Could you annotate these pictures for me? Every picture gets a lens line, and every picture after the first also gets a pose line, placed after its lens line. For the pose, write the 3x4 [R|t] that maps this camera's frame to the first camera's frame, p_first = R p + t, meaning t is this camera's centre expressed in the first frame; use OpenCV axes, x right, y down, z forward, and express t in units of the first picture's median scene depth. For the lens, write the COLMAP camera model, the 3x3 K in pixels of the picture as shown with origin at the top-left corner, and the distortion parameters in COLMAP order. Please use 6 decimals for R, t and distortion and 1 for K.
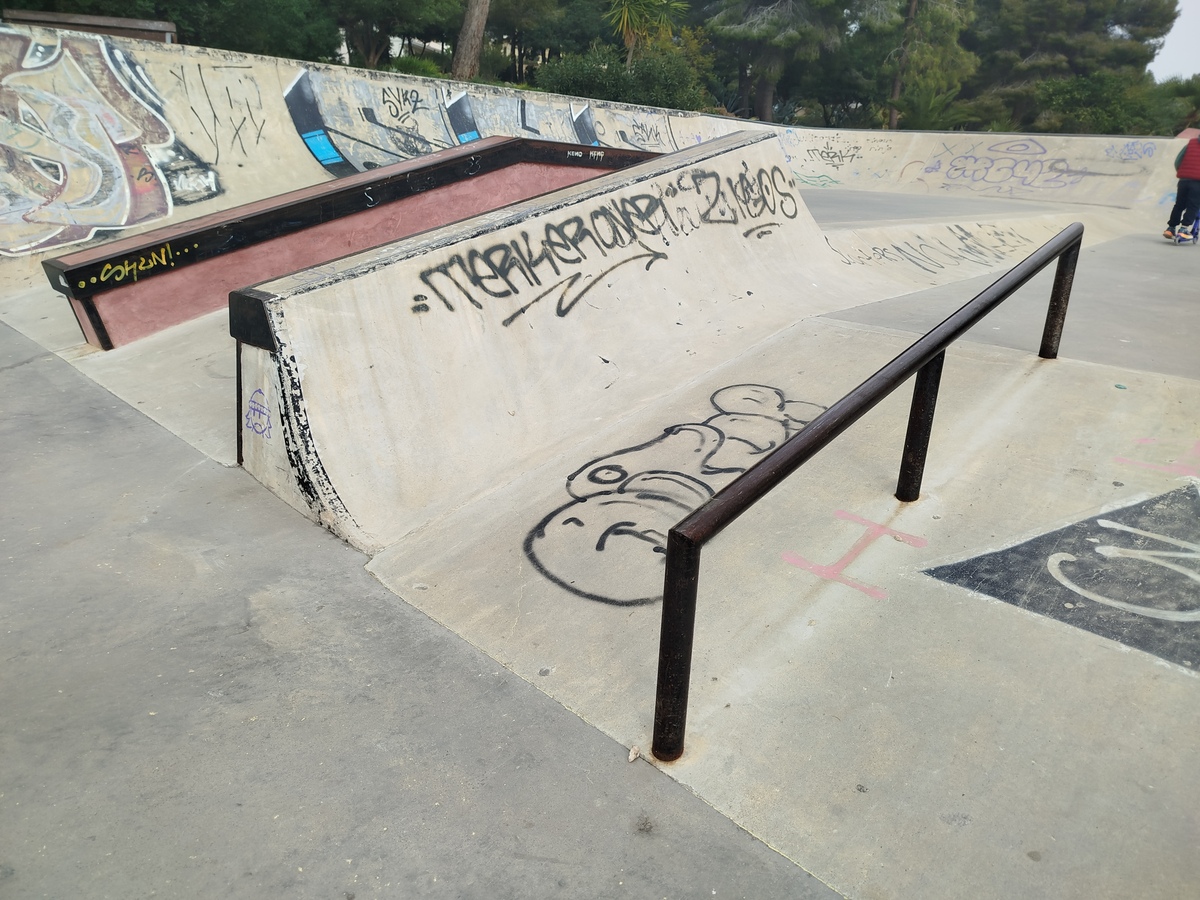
lens RADIAL K [[853.9, 0, 600.0], [0, 853.9, 450.0], [0, 0, 1]] dist [0.005008, -0.007516]
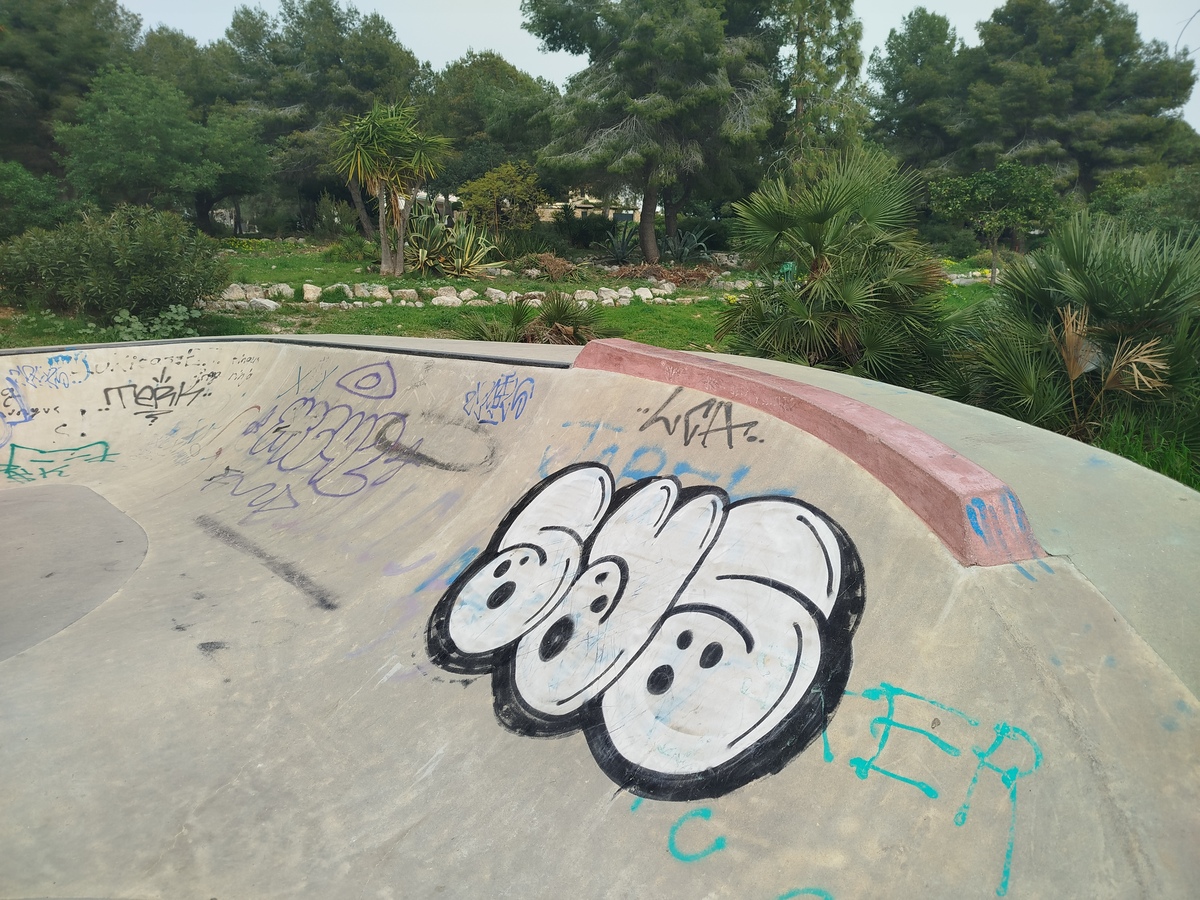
lens RADIAL K [[866.0, 0, 565.6], [0, 866.0, 415.2], [0, 0, 1]] dist [0.004182, -0.008320]
pose [[0.988282, -0.067147, -0.137076, 0.210906], [0.041695, 0.982647, -0.180738, -0.082281], [0.146833, 0.172904, 0.973932, 0.191385]]
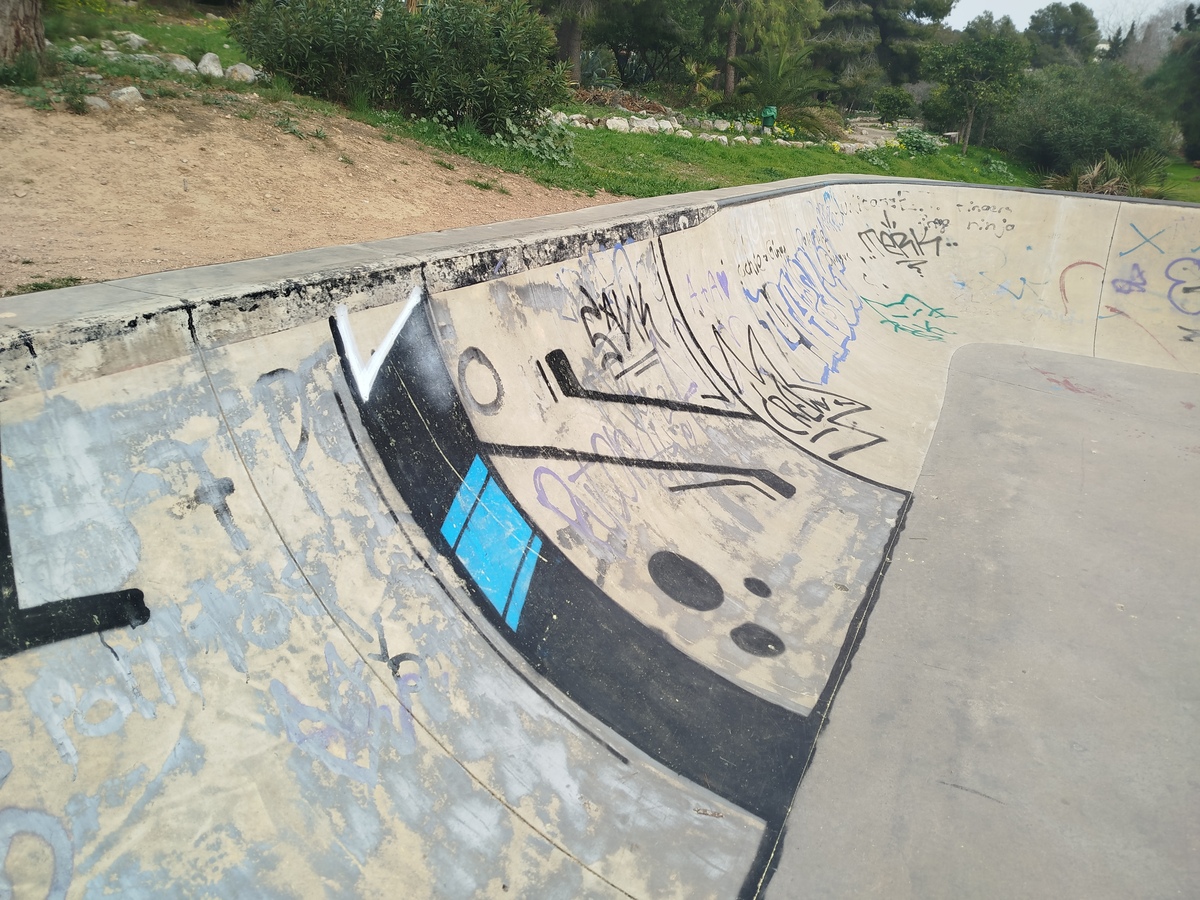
lens RADIAL K [[853.9, 0, 600.0], [0, 853.9, 450.0], [0, 0, 1]] dist [0.005008, -0.007516]
pose [[0.963832, -0.088280, 0.251465, -0.007384], [0.070982, 0.994496, 0.077064, -0.100303], [-0.256884, -0.056427, 0.964793, 0.208218]]
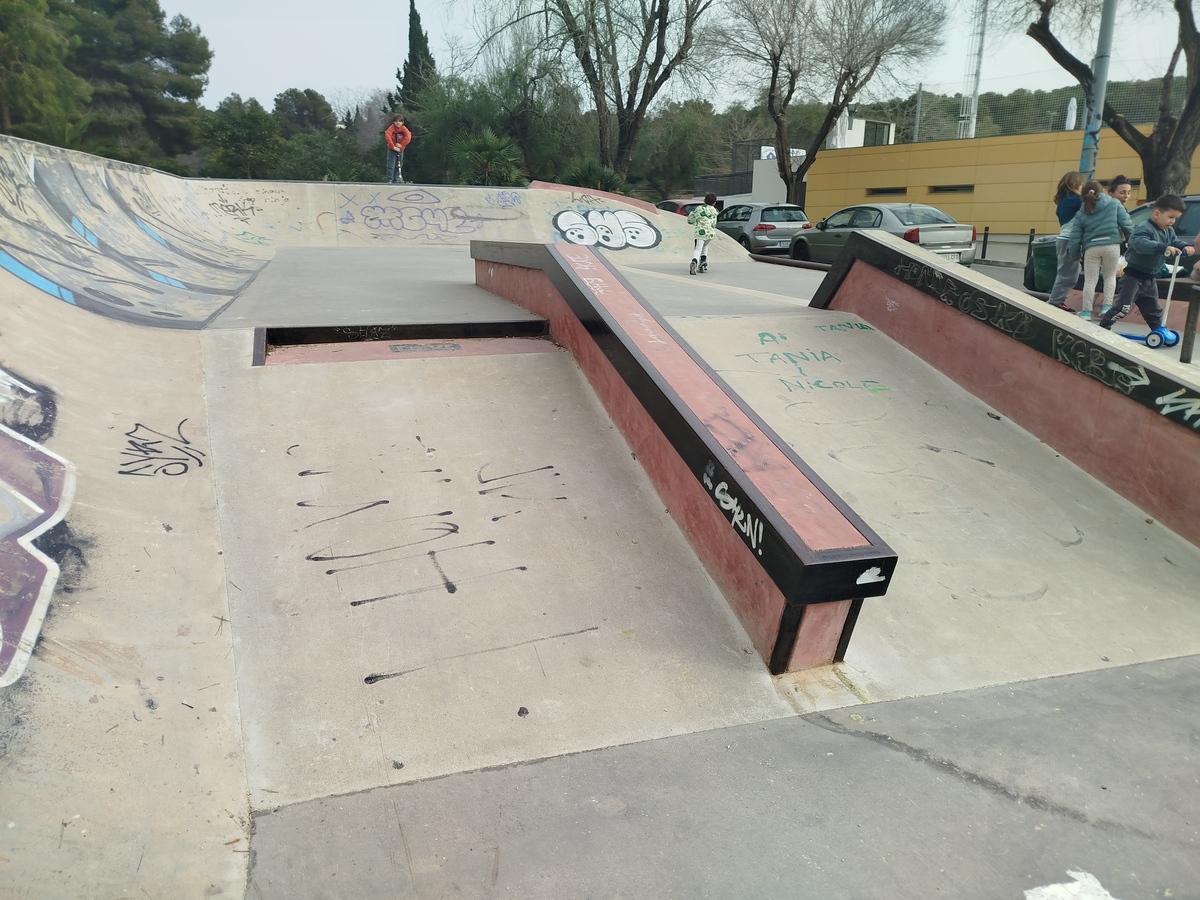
lens RADIAL K [[853.9, 0, 600.0], [0, 853.9, 450.0], [0, 0, 1]] dist [0.005008, -0.007516]
pose [[0.514346, -0.269289, 0.814206, -0.118656], [0.286633, 0.948801, 0.132735, -0.040891], [-0.808263, 0.165107, 0.565199, 0.080542]]
